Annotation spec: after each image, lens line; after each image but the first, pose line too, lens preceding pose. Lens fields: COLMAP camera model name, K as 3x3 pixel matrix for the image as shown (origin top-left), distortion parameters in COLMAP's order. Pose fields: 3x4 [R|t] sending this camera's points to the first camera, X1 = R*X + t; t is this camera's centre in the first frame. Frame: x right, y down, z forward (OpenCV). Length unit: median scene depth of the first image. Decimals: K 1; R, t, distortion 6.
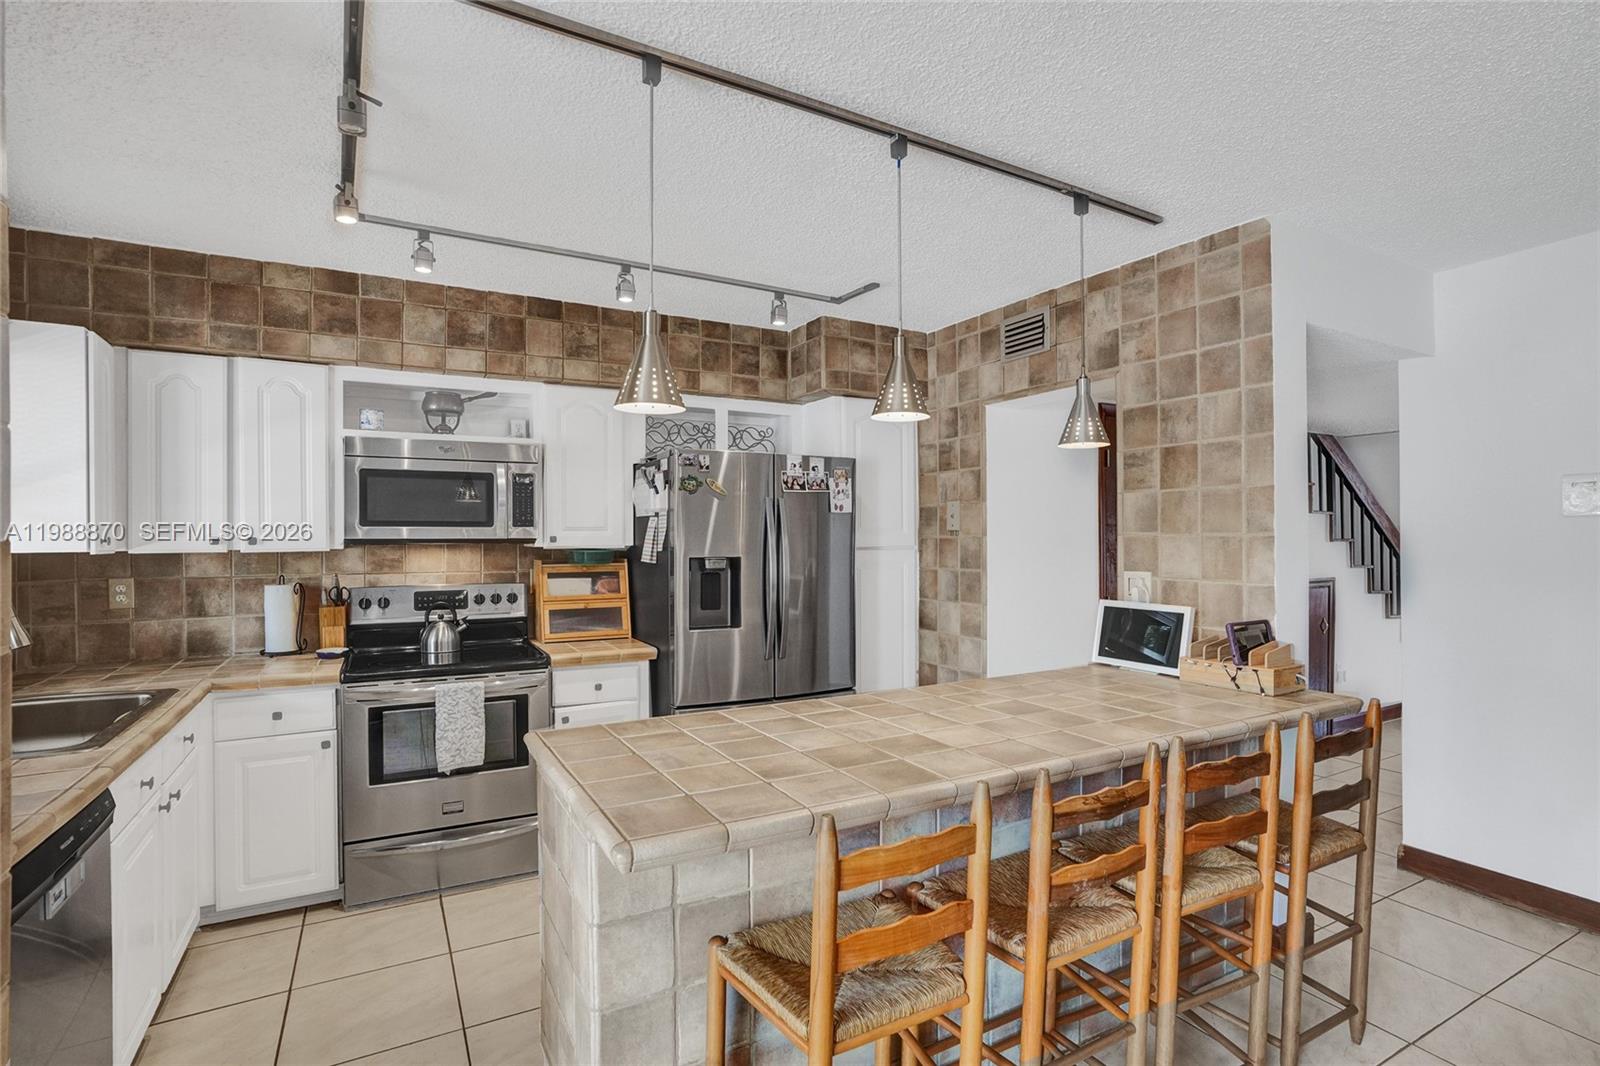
lens RADIAL K [[778.5, 0, 791.3], [0, 778.5, 533.6], [0, 0, 1]] dist [-0.029357, 0.010411]
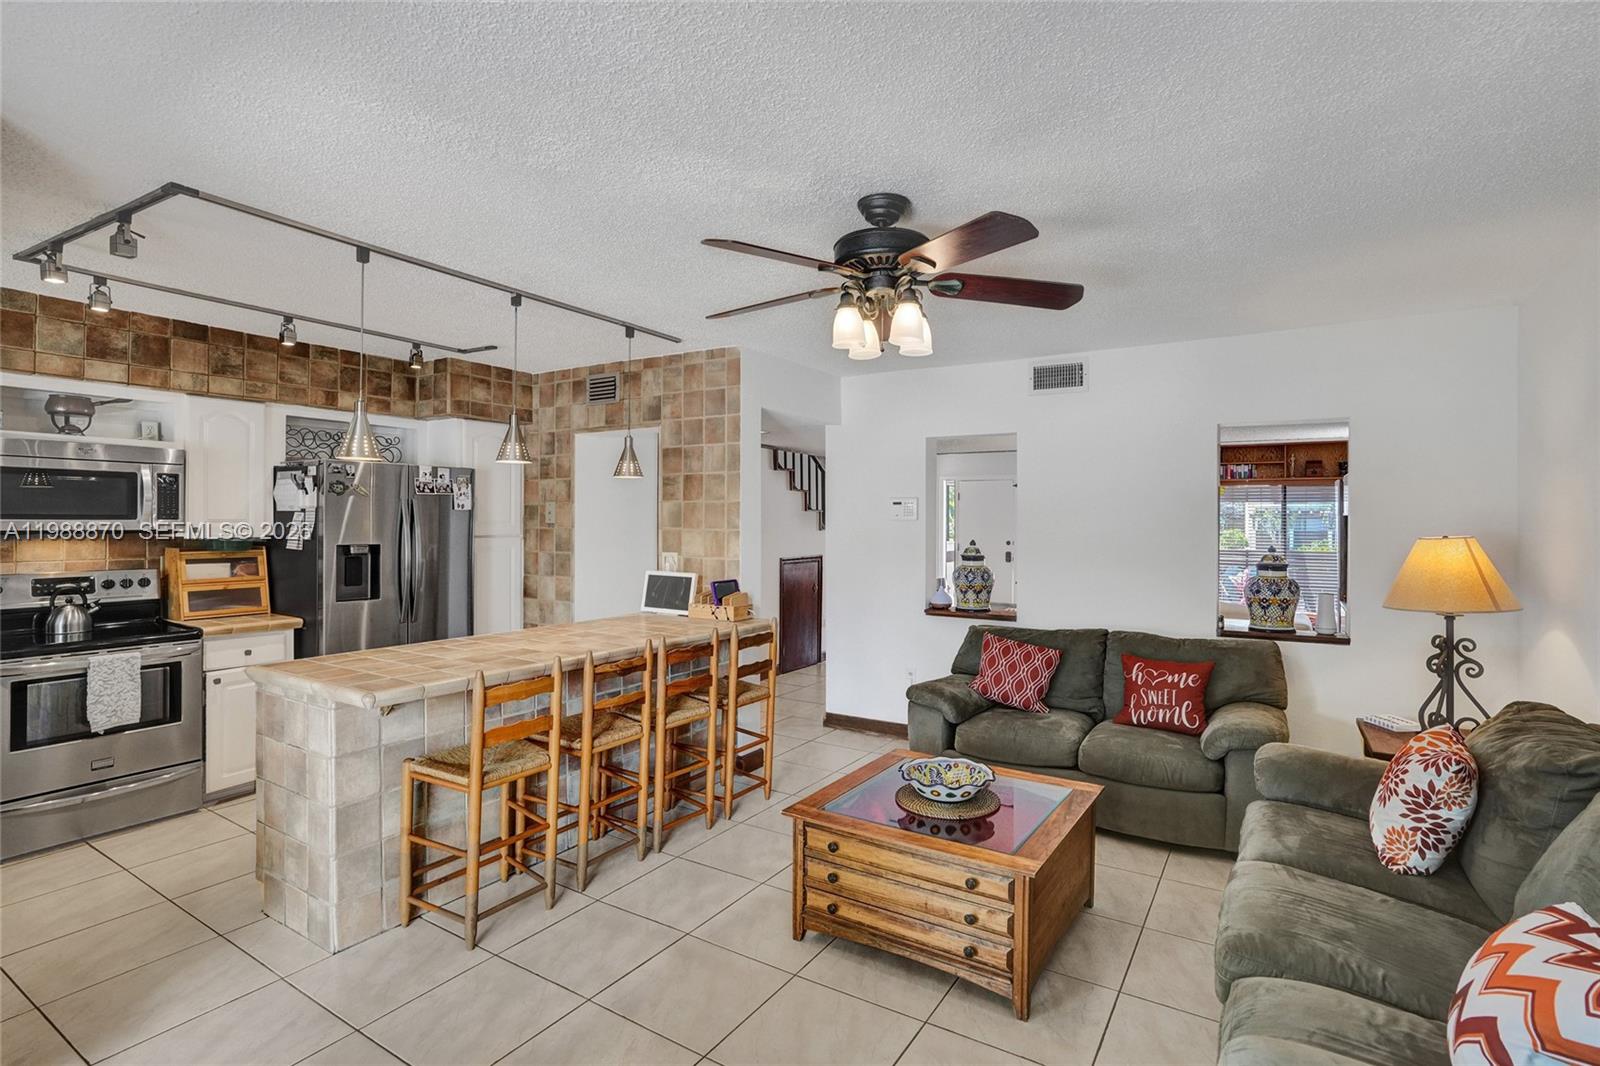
lens RADIAL K [[778.5, 0, 811.9], [0, 778.5, 516.1], [0, 0, 1]] dist [-0.029357, 0.010411]
pose [[0.866994, 0.009744, 0.498223, -0.084347], [-0.010985, 0.999940, -0.000439, -0.024755], [-0.498197, -0.005092, 0.867049, -0.476954]]
